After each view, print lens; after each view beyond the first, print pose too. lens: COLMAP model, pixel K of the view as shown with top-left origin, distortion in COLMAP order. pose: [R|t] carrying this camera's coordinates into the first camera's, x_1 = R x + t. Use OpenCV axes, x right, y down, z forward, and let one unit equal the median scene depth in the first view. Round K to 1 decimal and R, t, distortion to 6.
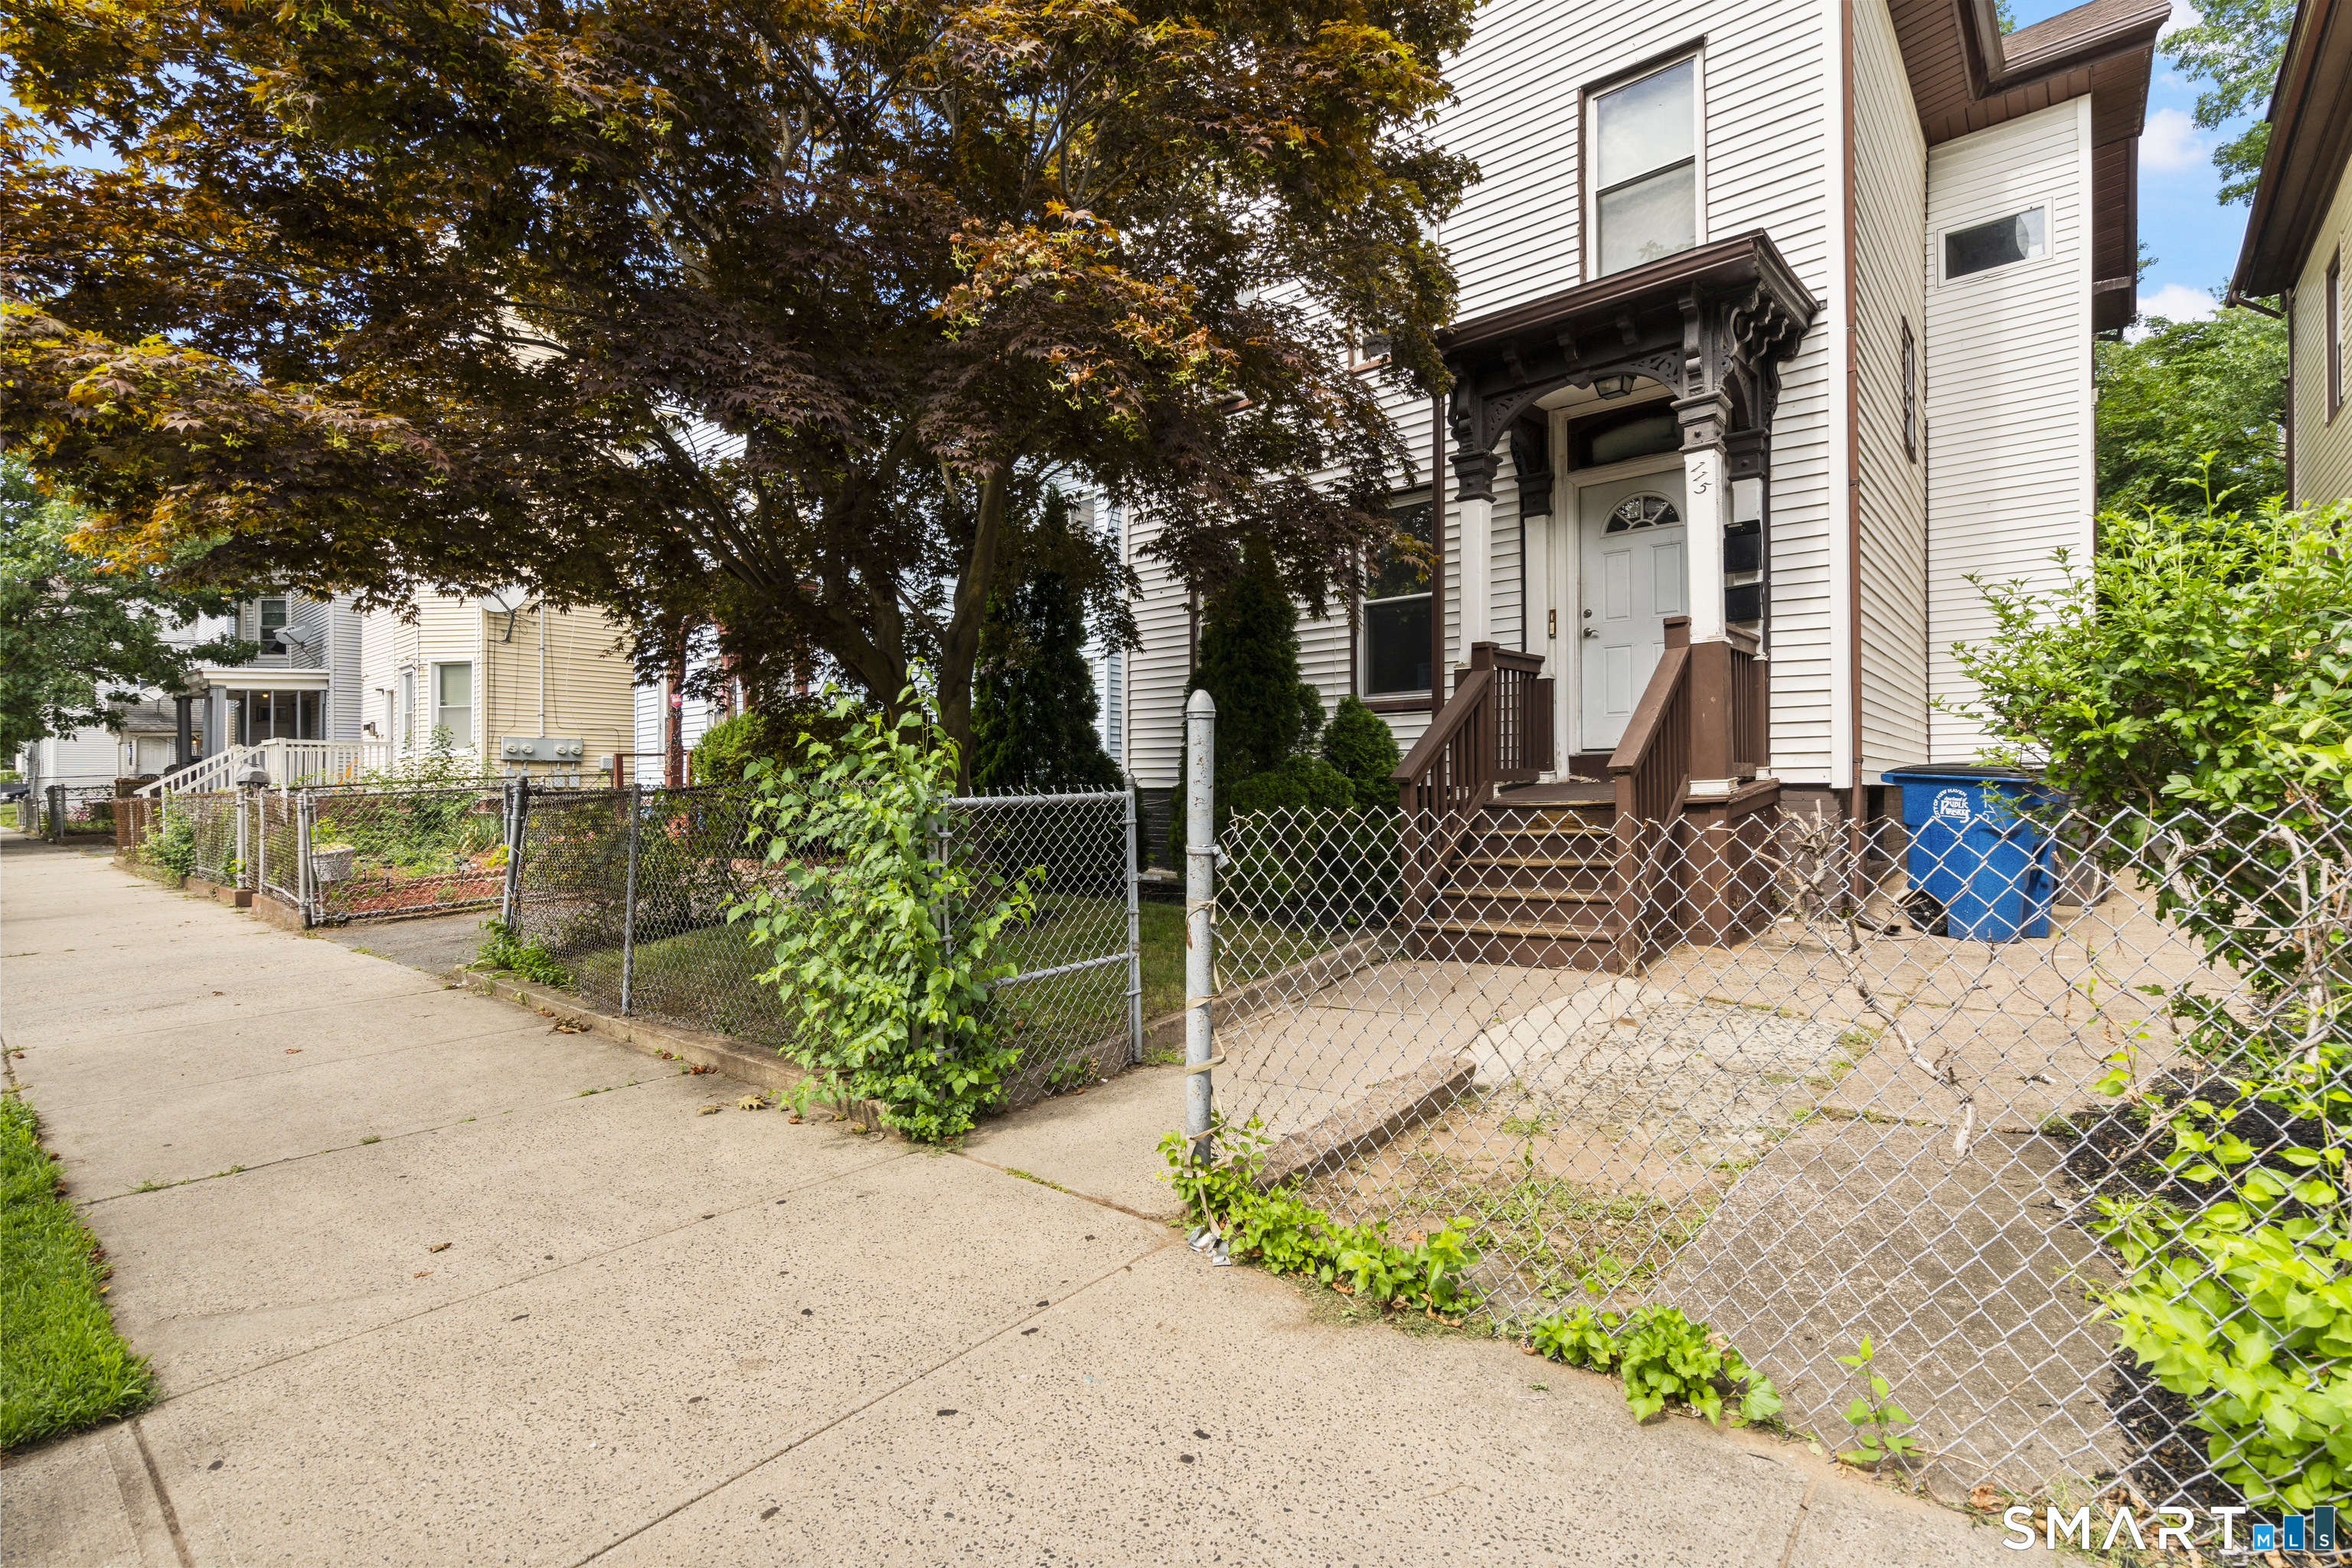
lens RADIAL K [[1065.0, 0, 1174.6], [0, 1065.0, 786.2], [0, 0, 1]] dist [-0.002299, 0.001923]
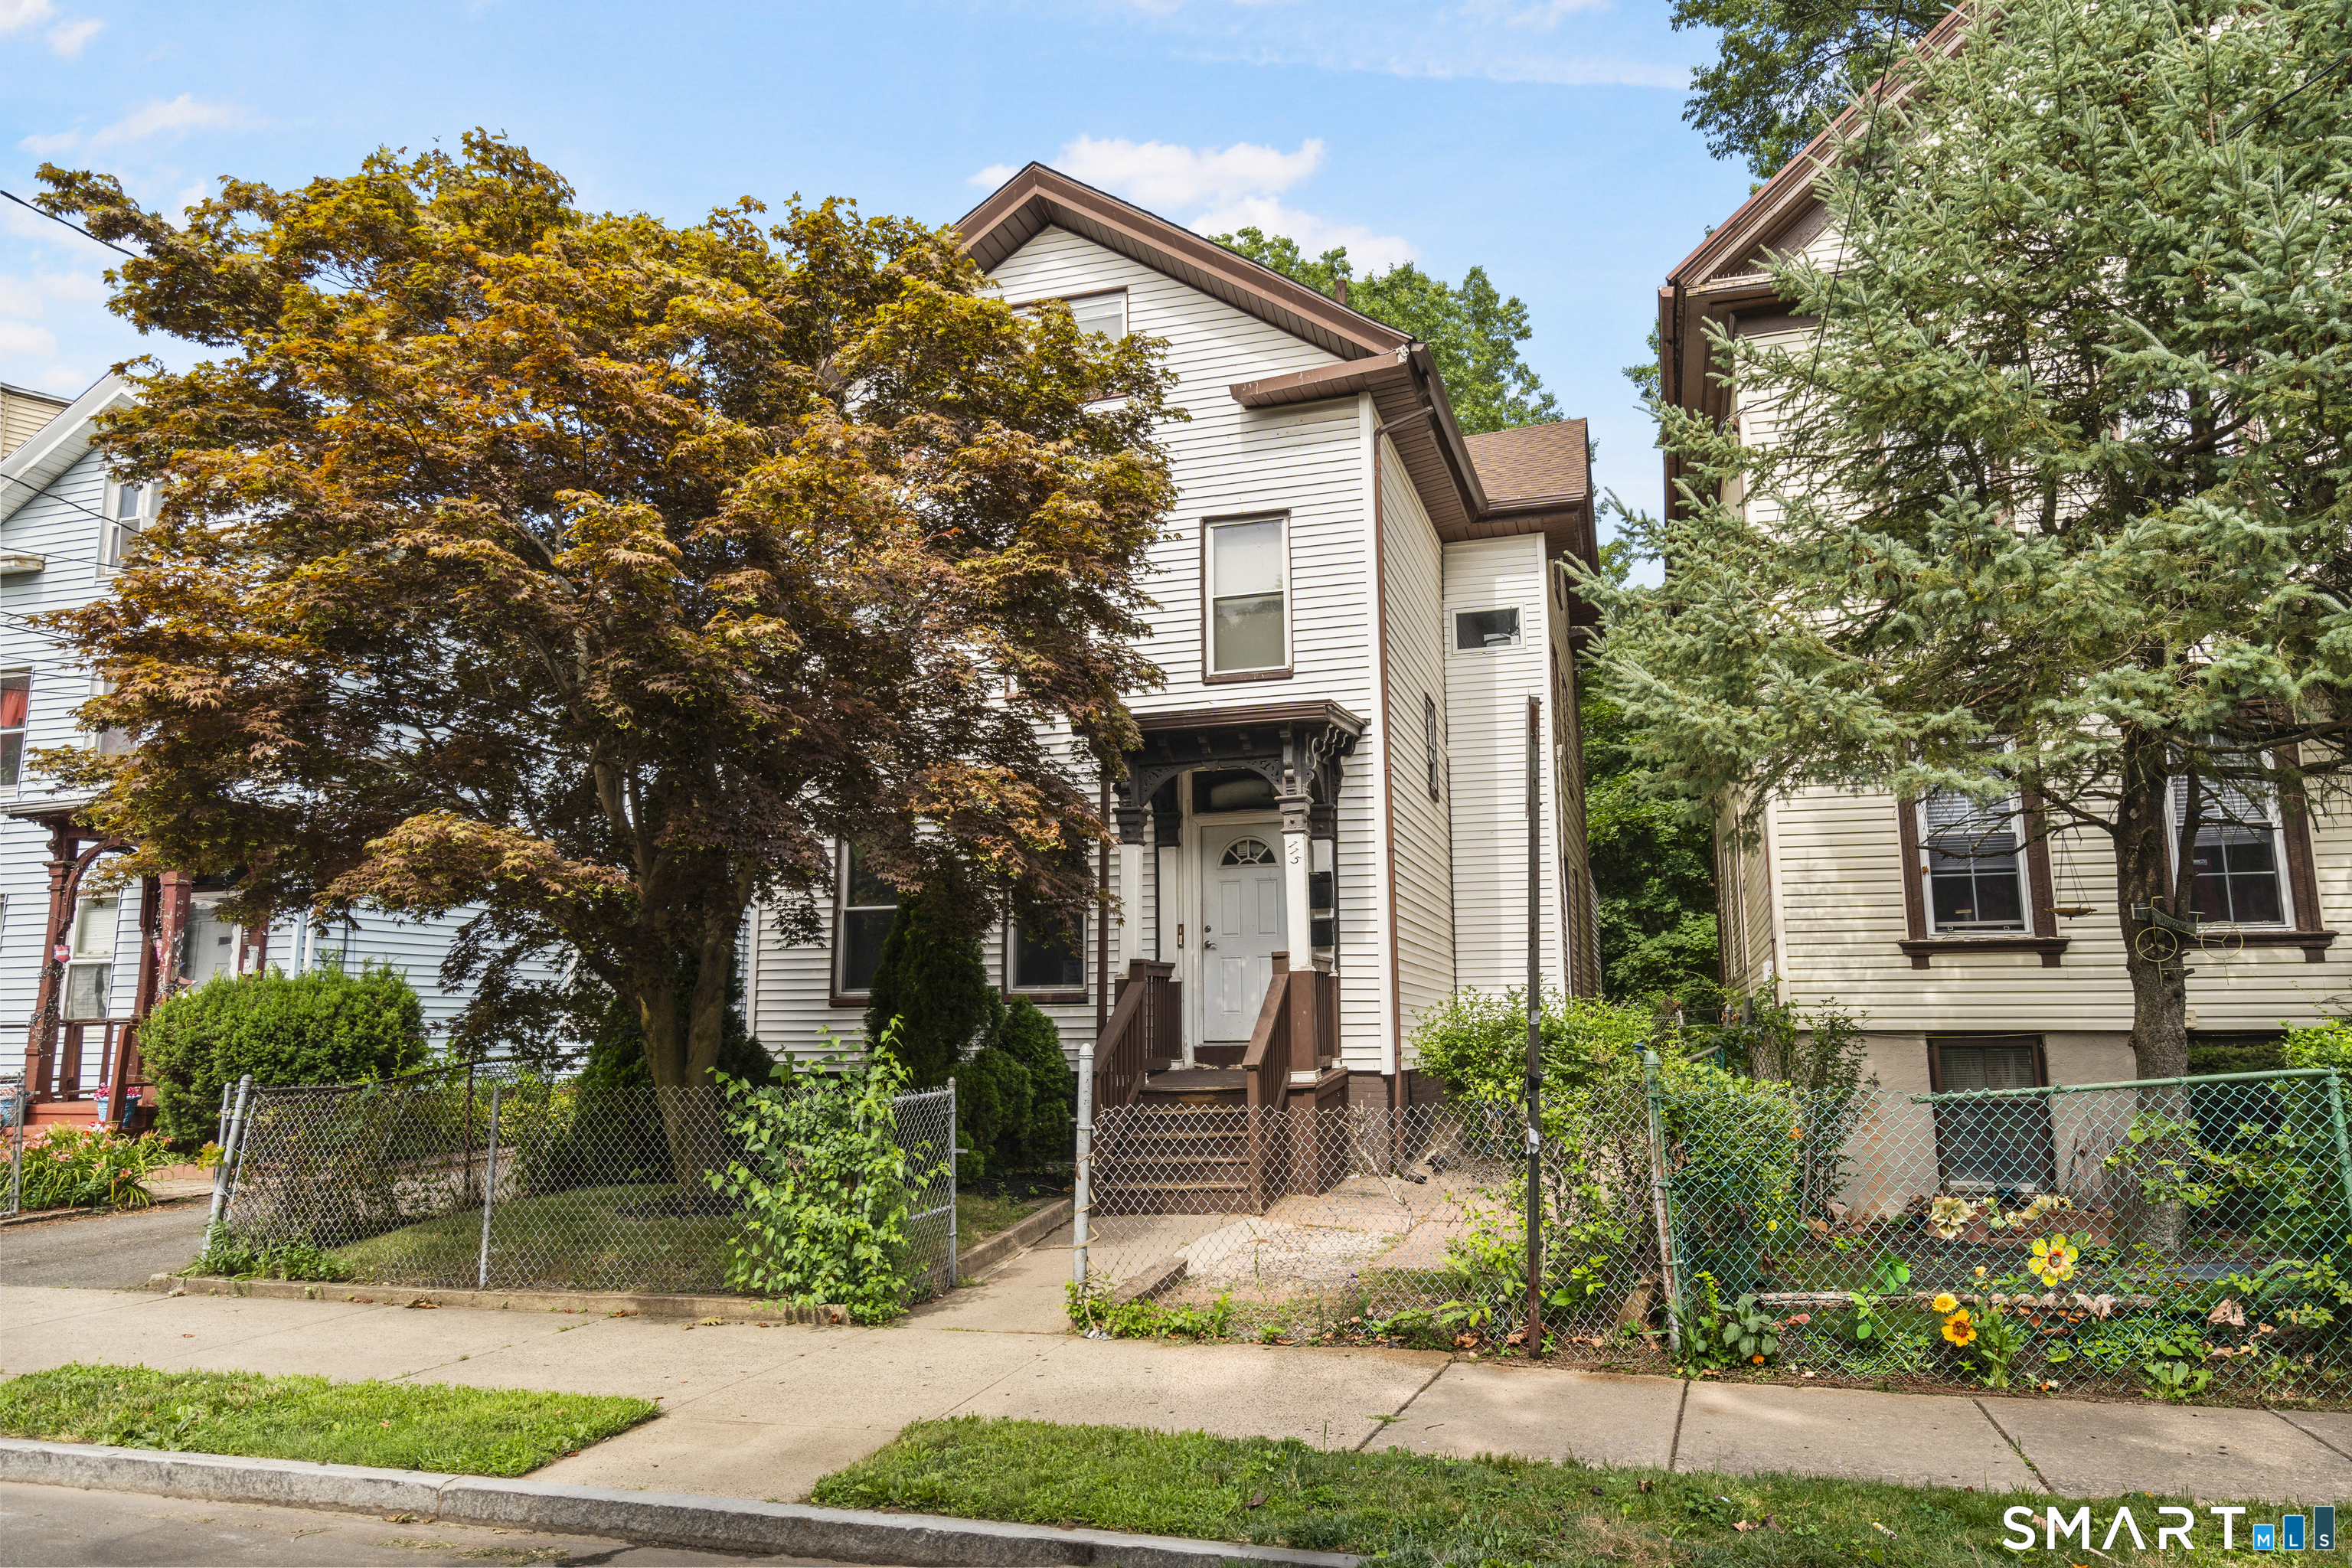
lens RADIAL K [[1644.4, 0, 1176.2], [0, 1644.4, 784.3], [0, 0, 1]] dist [-0.001518, 0.000978]
pose [[0.915123, 0.058784, 0.398865, -0.457866], [0.002699, 0.988398, -0.151862, -0.044492], [-0.403165, 0.140049, 0.904348, -0.803290]]
